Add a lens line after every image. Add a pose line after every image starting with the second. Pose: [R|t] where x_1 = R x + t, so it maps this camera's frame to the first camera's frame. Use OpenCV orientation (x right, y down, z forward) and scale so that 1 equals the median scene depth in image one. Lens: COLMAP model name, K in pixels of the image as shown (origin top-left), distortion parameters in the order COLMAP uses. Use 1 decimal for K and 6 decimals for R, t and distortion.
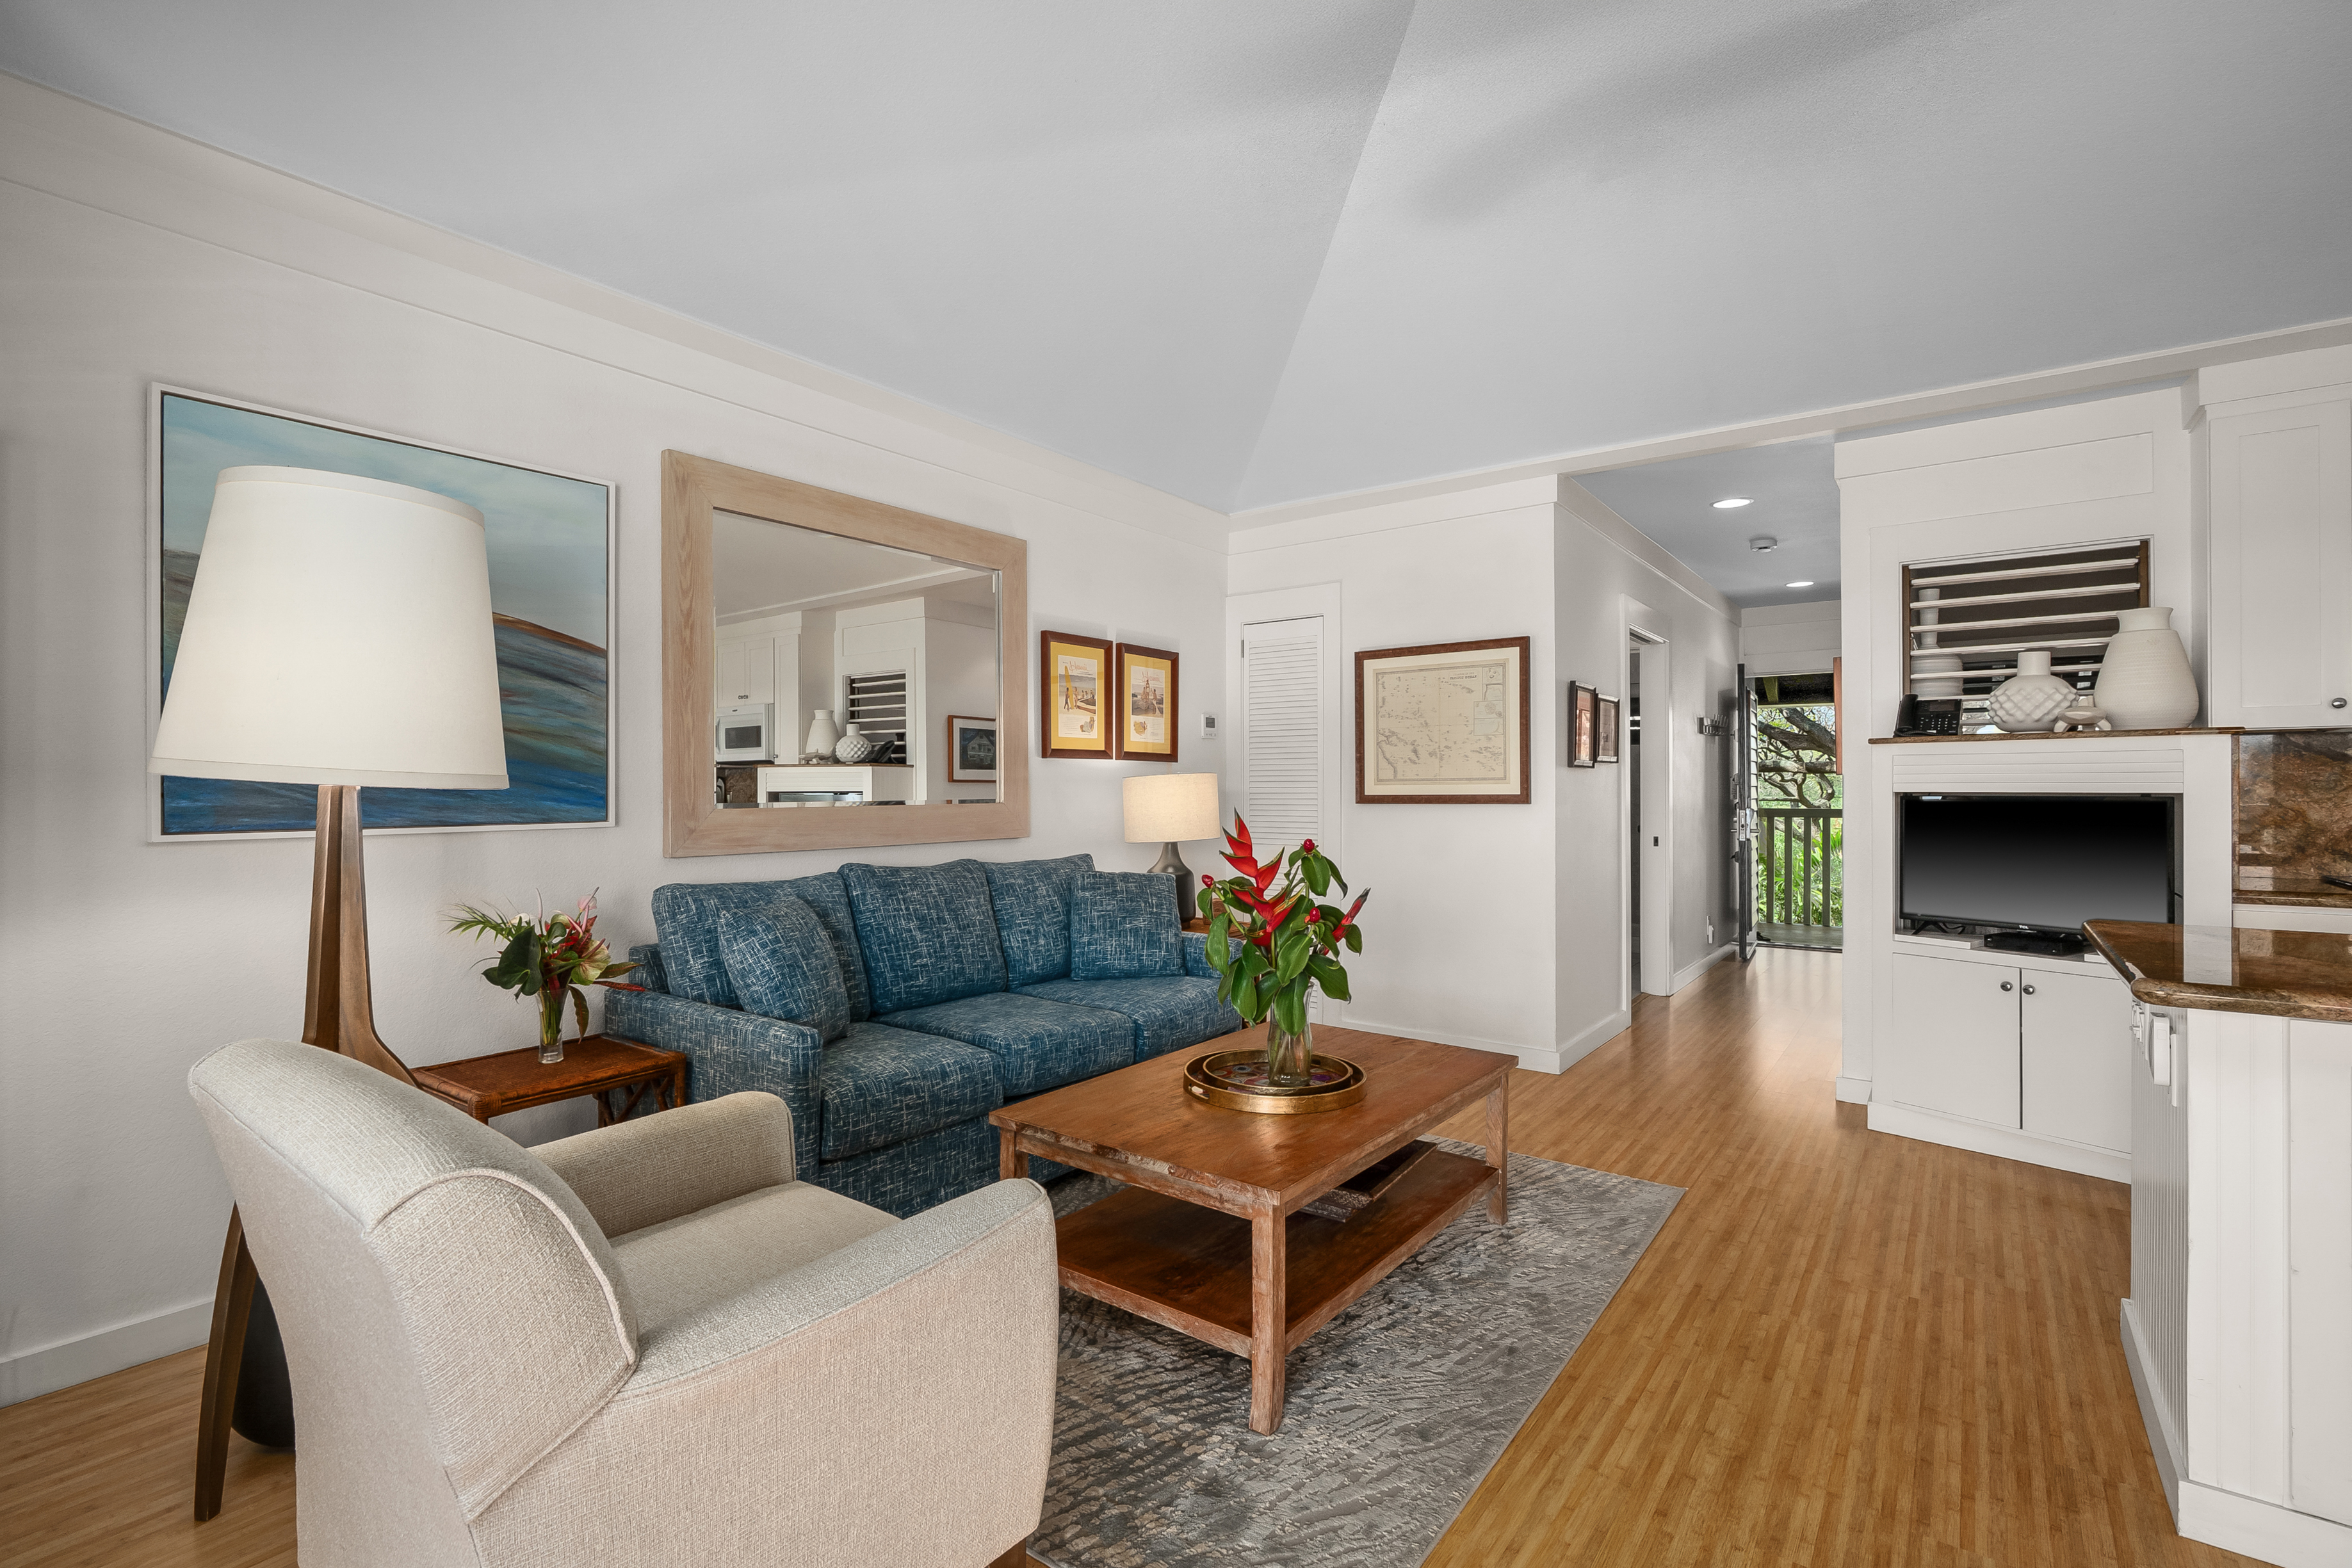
lens RADIAL K [[1075.4, 0, 1149.2], [0, 1075.4, 788.9], [0, 0, 1]] dist [-0.008457, 0.003392]
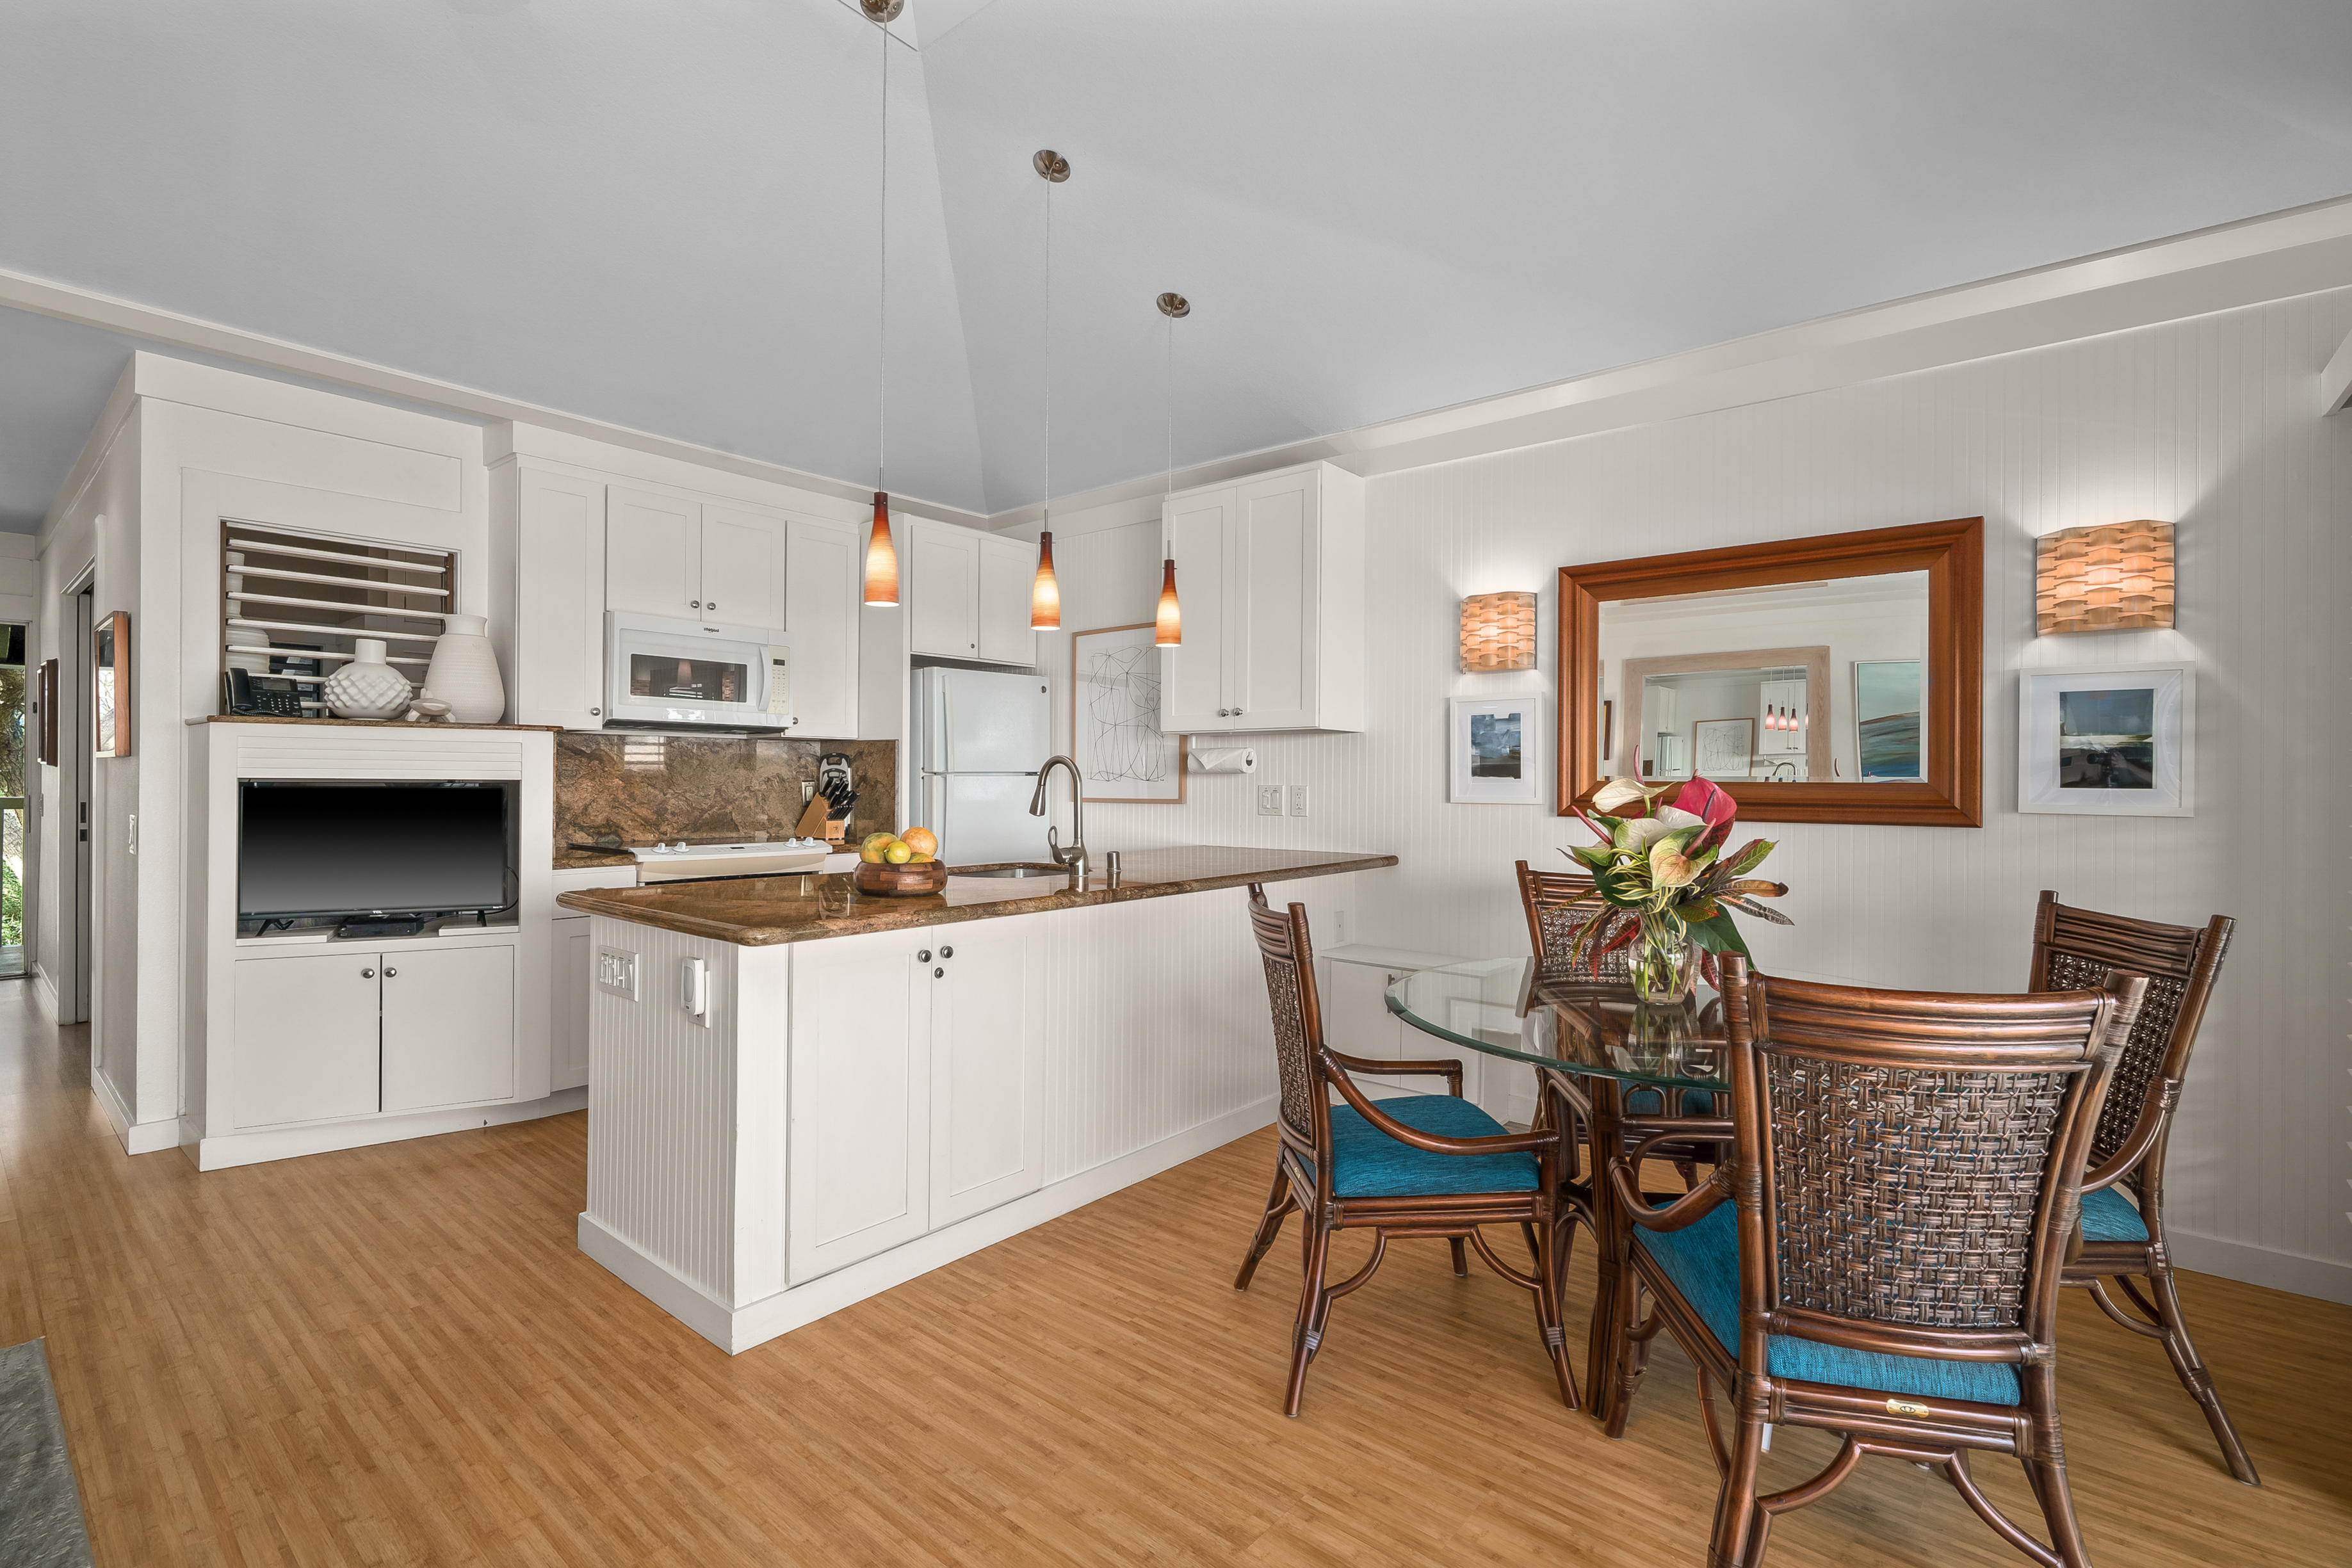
lens RADIAL K [[1075.4, 0, 1156.7], [0, 1075.4, 777.8], [0, 0, 1]] dist [-0.008457, 0.003392]
pose [[0.052336, 0.003374, 0.998624, -0.155911], [-0.008350, 0.999961, -0.002941, -0.000555], [-0.998595, -0.008185, 0.052362, 0.217413]]
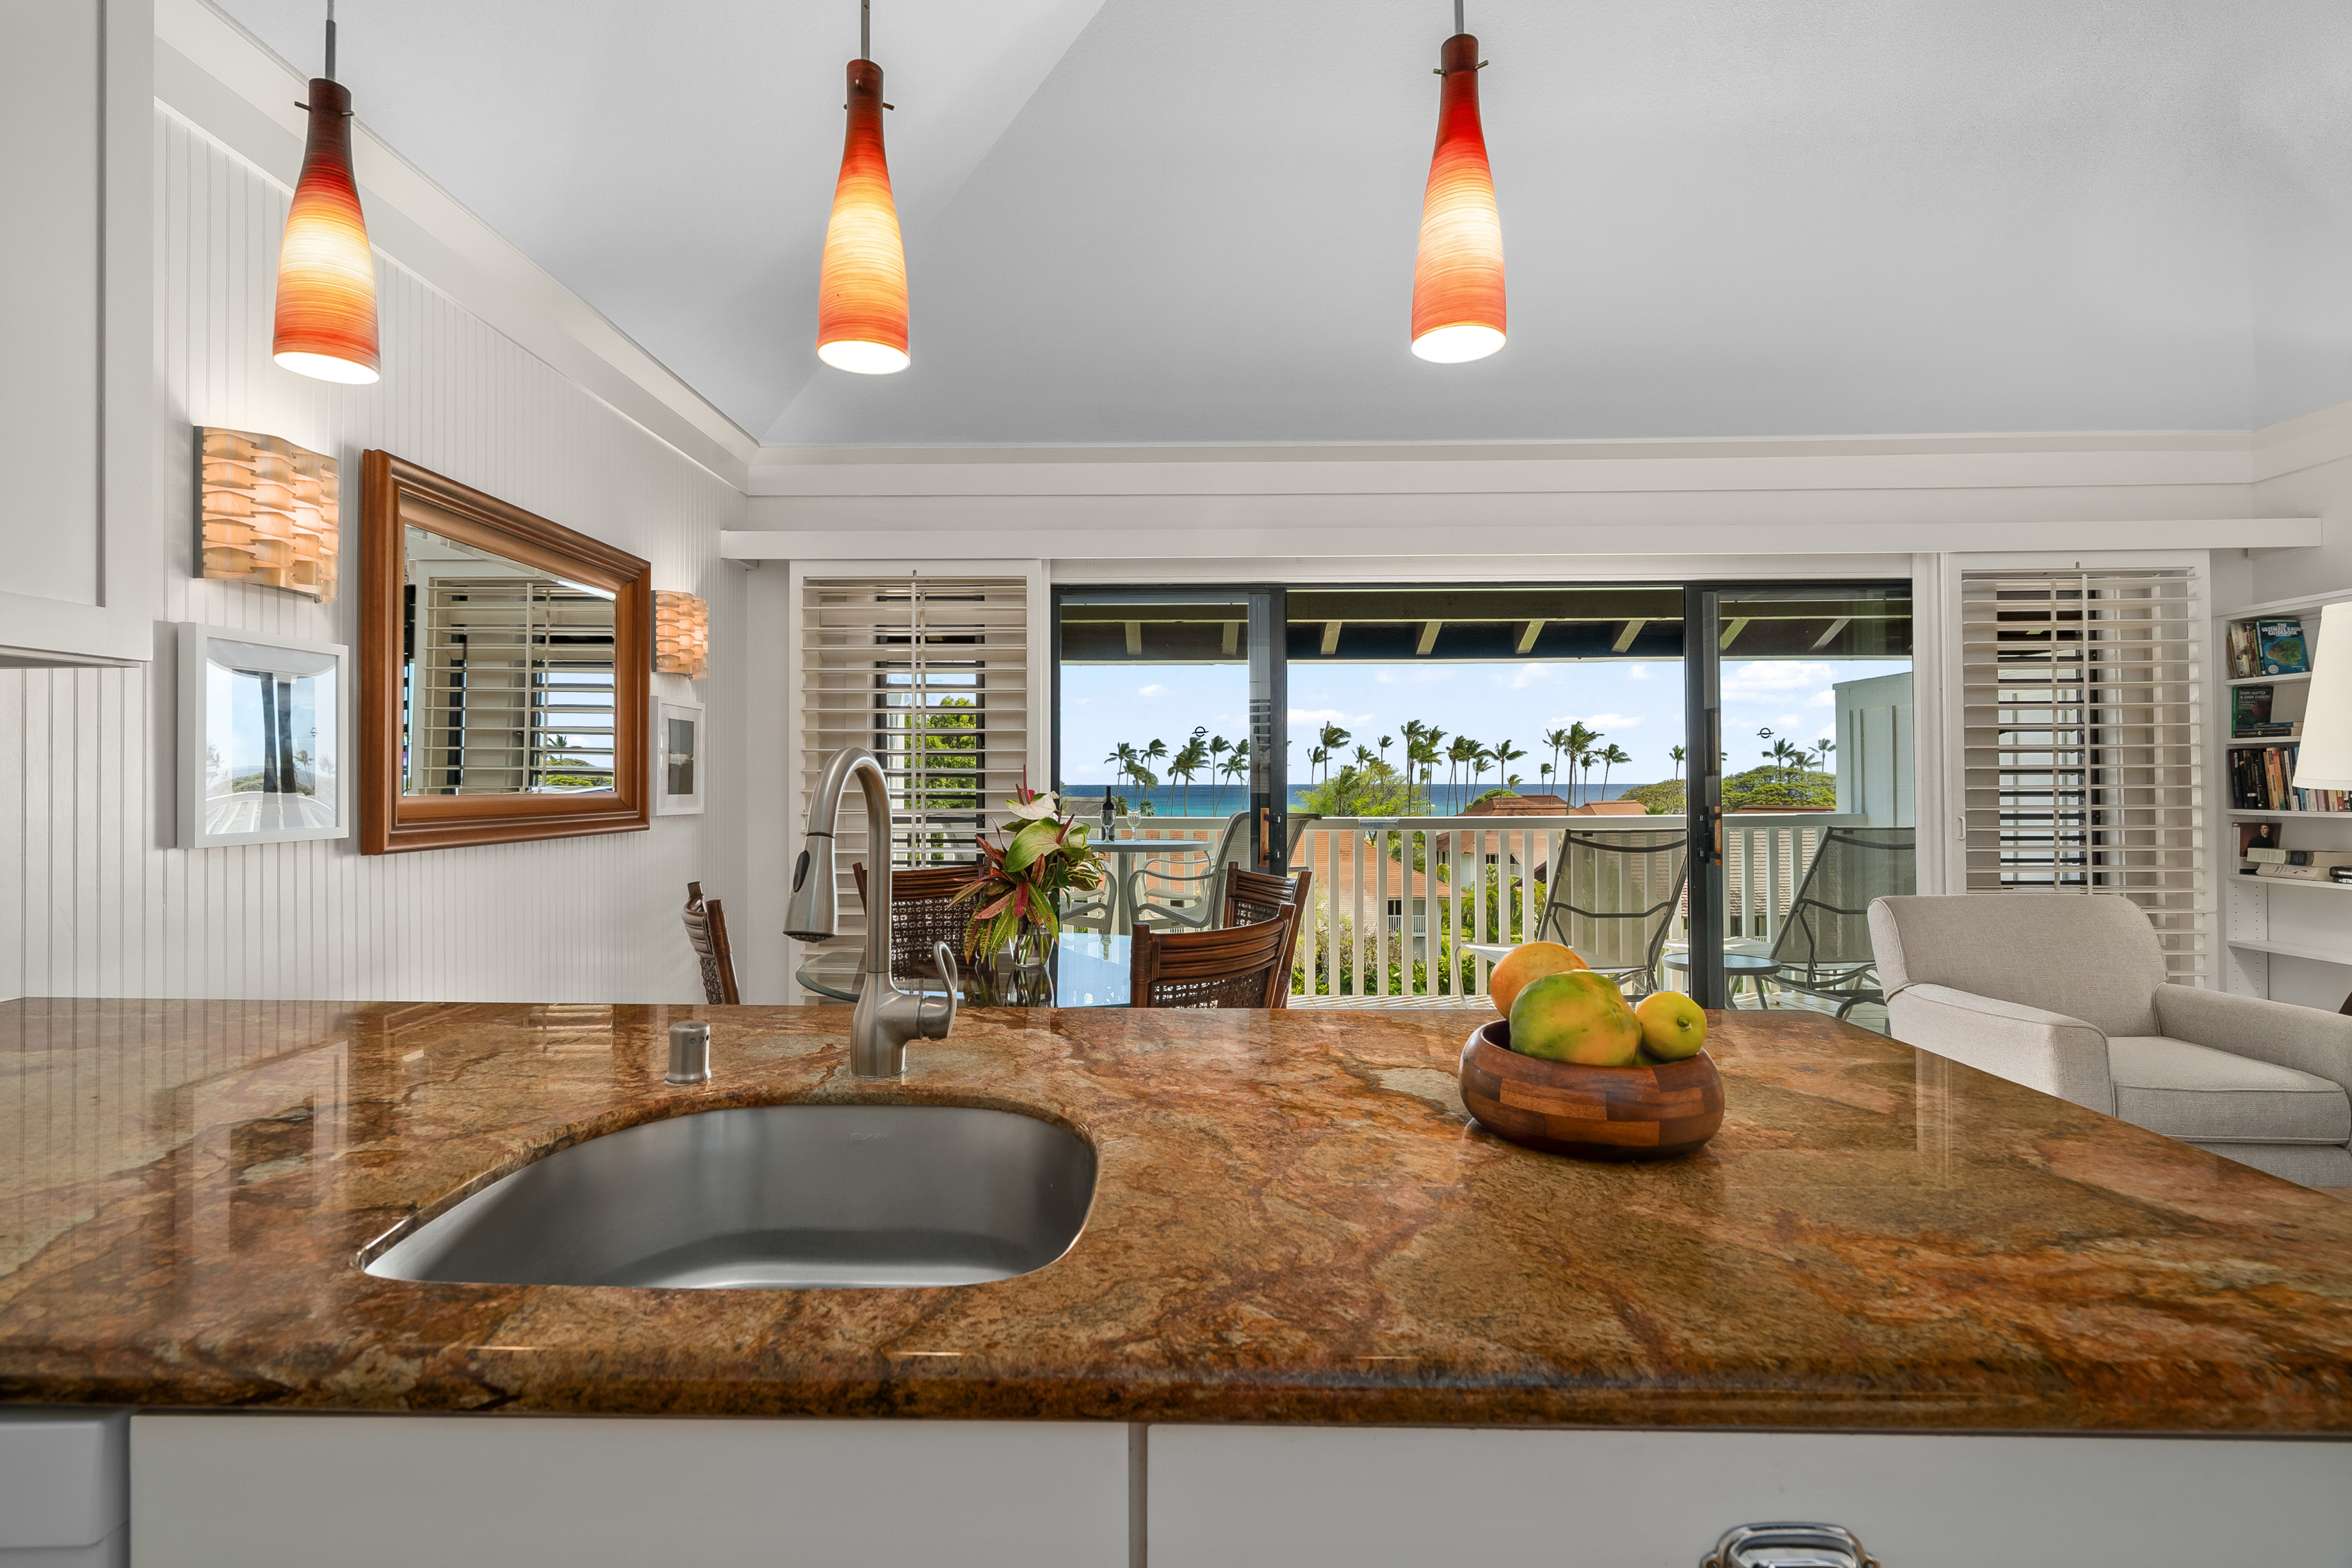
lens RADIAL K [[1075.4, 0, 1188.1], [0, 1075.4, 786.6], [0, 0, 1]] dist [-0.008457, 0.003392]
pose [[-0.795750, 0.007281, -0.605581, 0.945315], [0.006325, 0.999973, 0.003711, -0.010152], [0.605592, -0.000877, -0.795775, 0.695788]]
